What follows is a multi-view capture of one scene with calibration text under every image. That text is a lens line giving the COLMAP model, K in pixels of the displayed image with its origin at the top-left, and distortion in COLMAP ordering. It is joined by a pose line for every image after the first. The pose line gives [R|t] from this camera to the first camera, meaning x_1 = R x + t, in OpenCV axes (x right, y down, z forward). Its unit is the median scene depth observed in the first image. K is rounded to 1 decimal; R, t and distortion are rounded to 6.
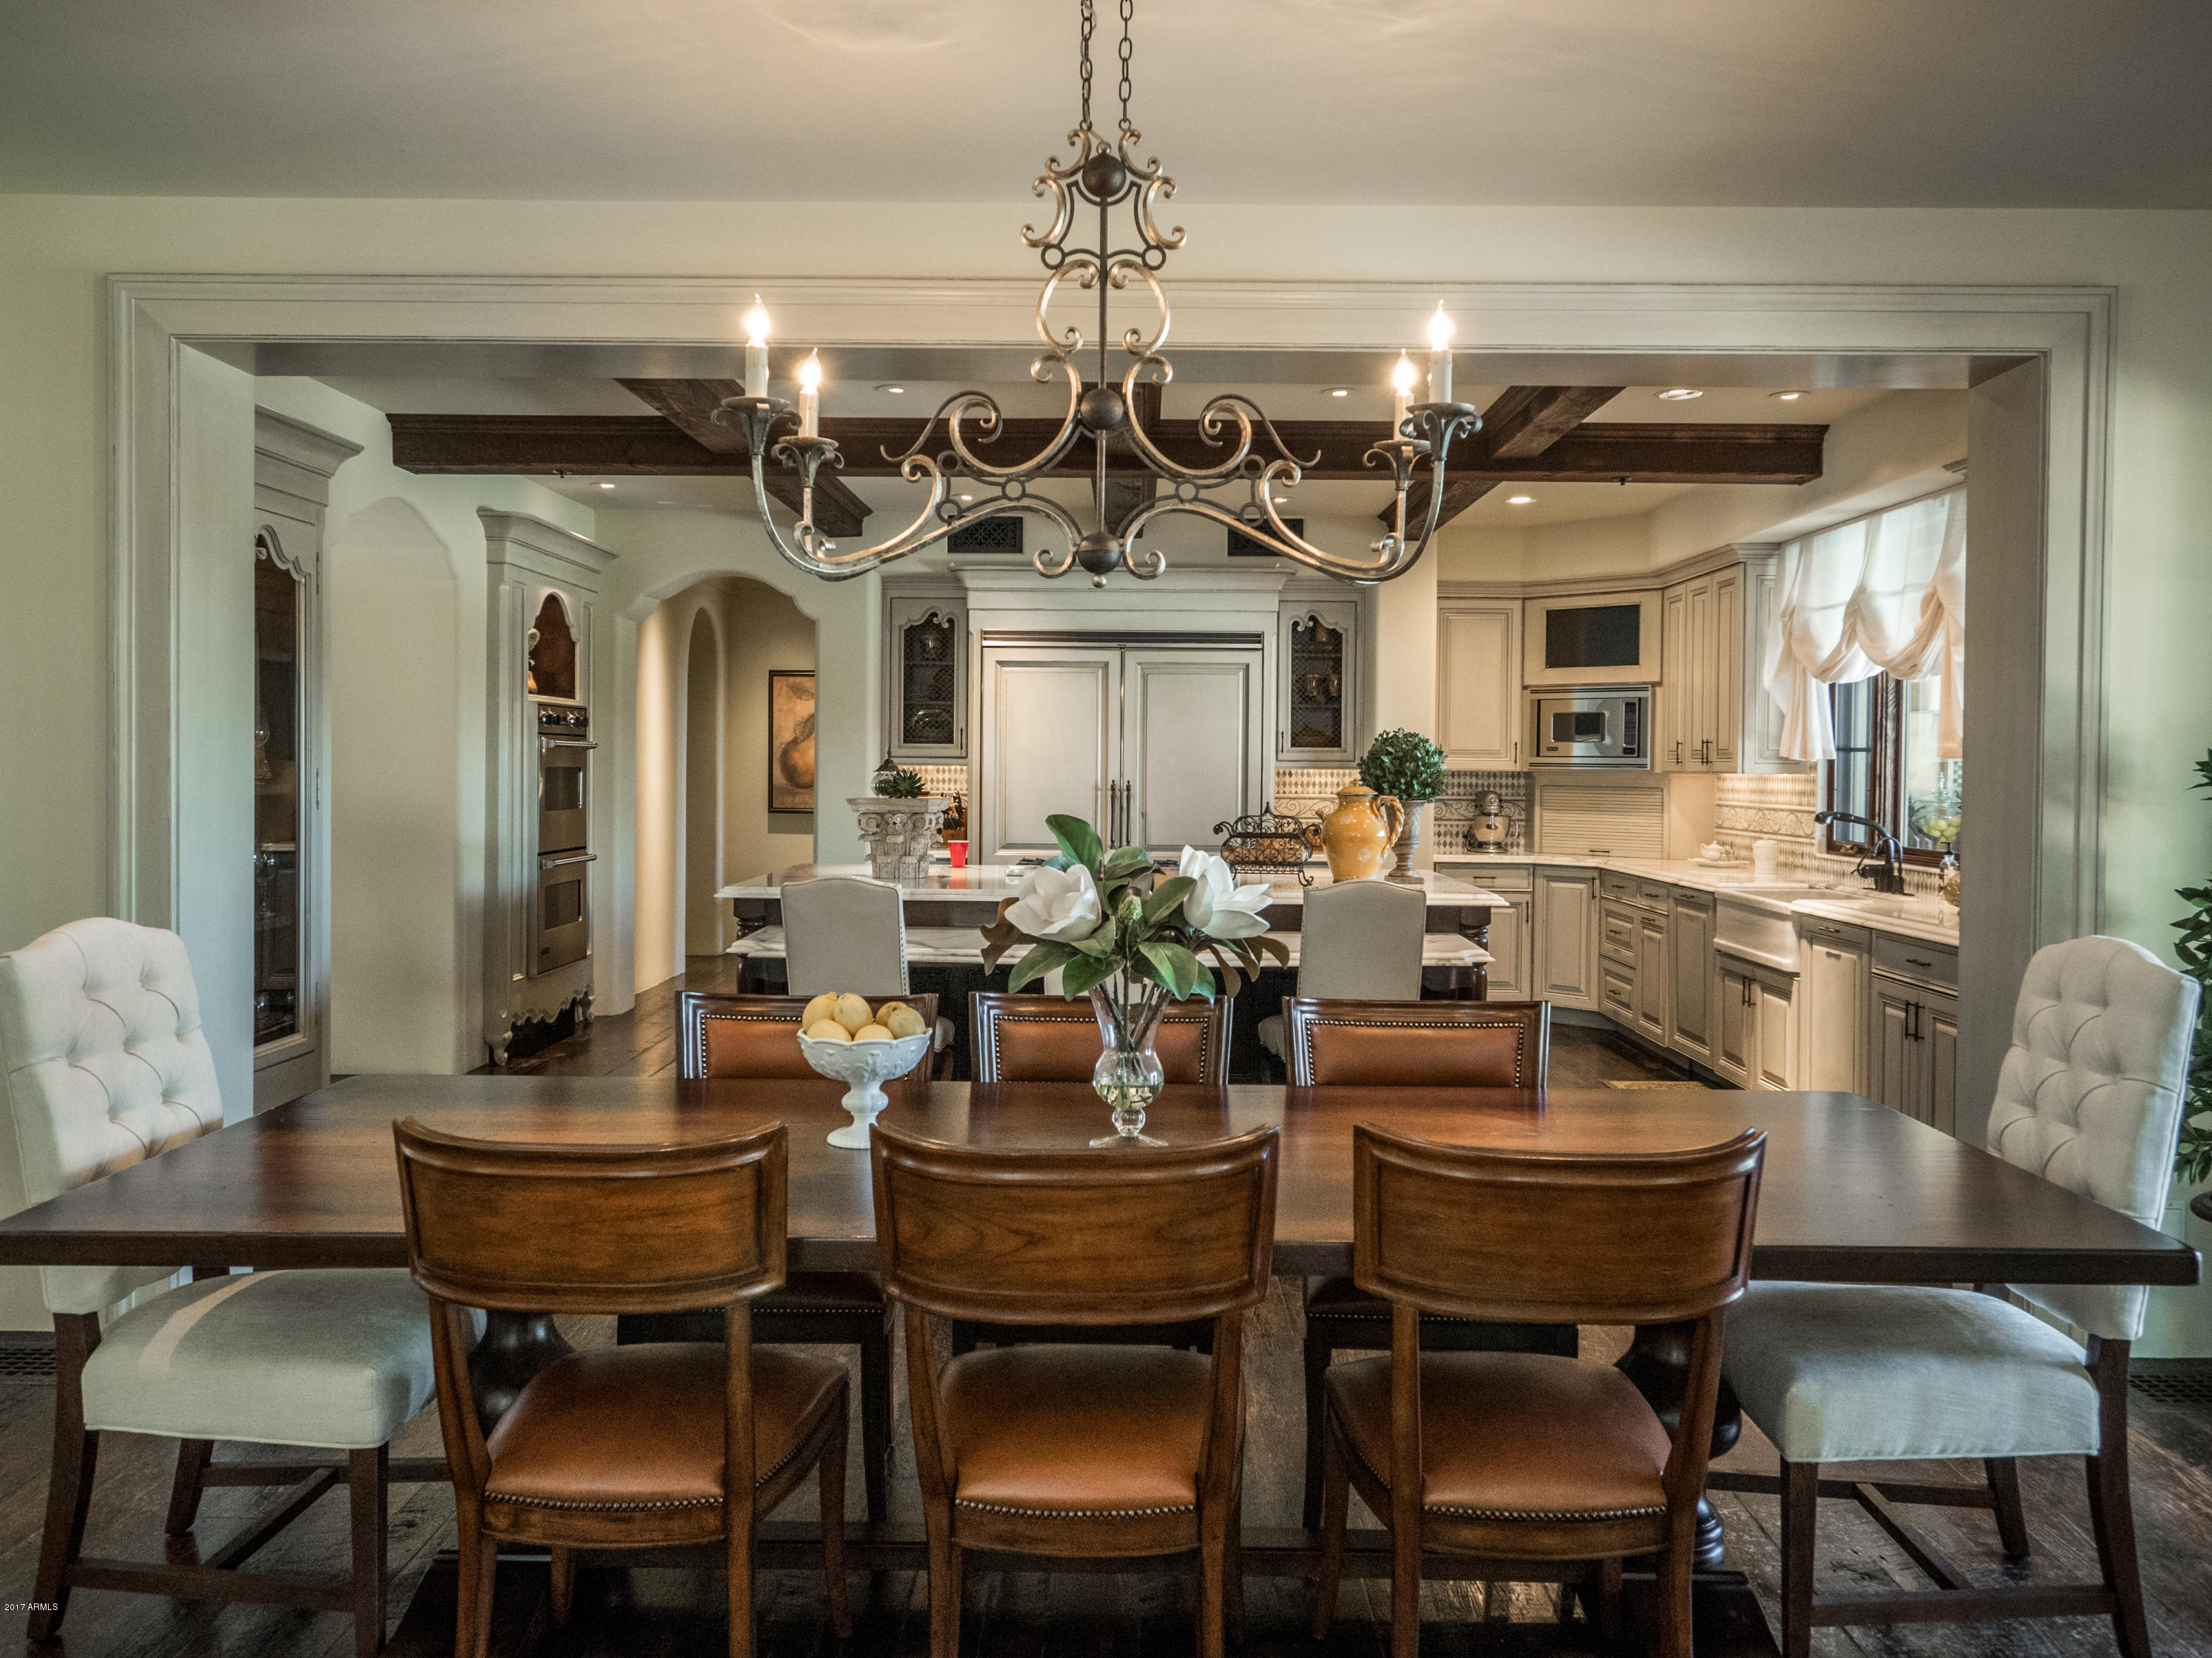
lens RADIAL K [[1687.6, 0, 1106.6], [0, 1687.6, 797.8], [0, 0, 1]] dist [0.002910, 0.003934]
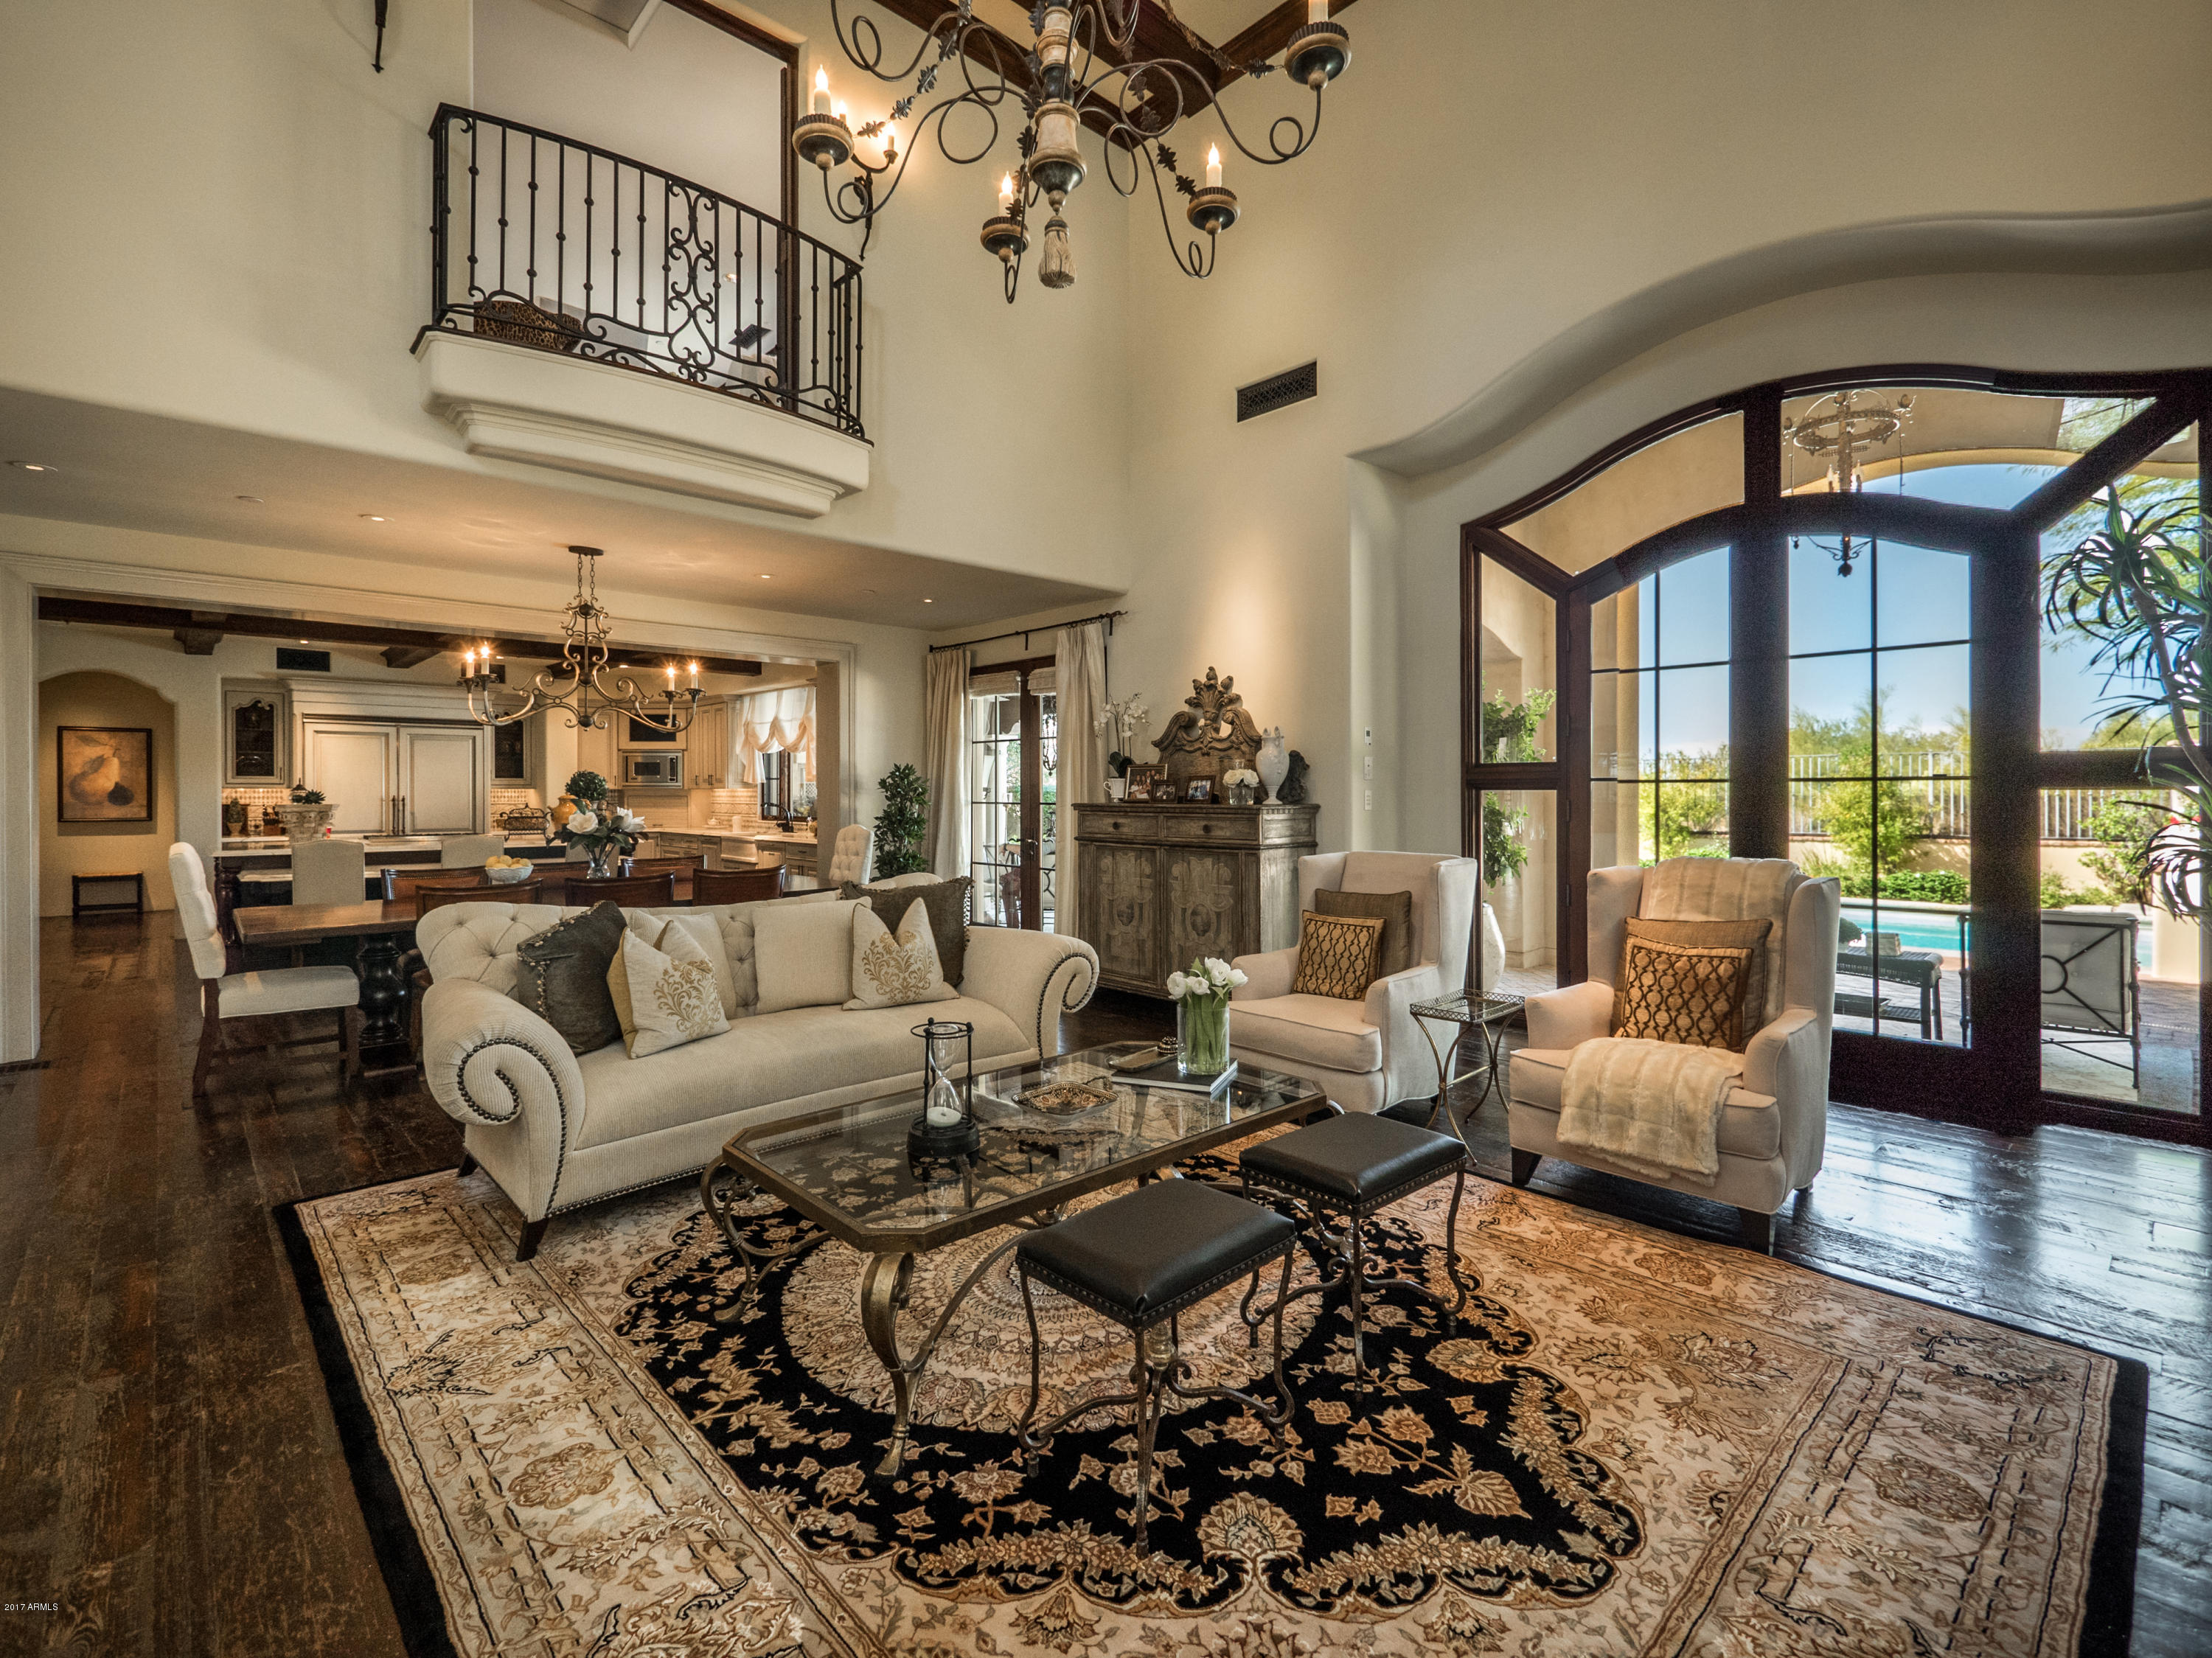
lens RADIAL K [[1011.8, 0, 1109.7], [0, 1011.8, 794.6], [0, 0, 1]] dist [0.000942, -0.000053]
pose [[0.718925, -0.012907, 0.694968, -0.251536], [0.021585, 0.999760, -0.003762, 0.012107], [-0.694752, 0.017706, 0.719031, -0.449085]]
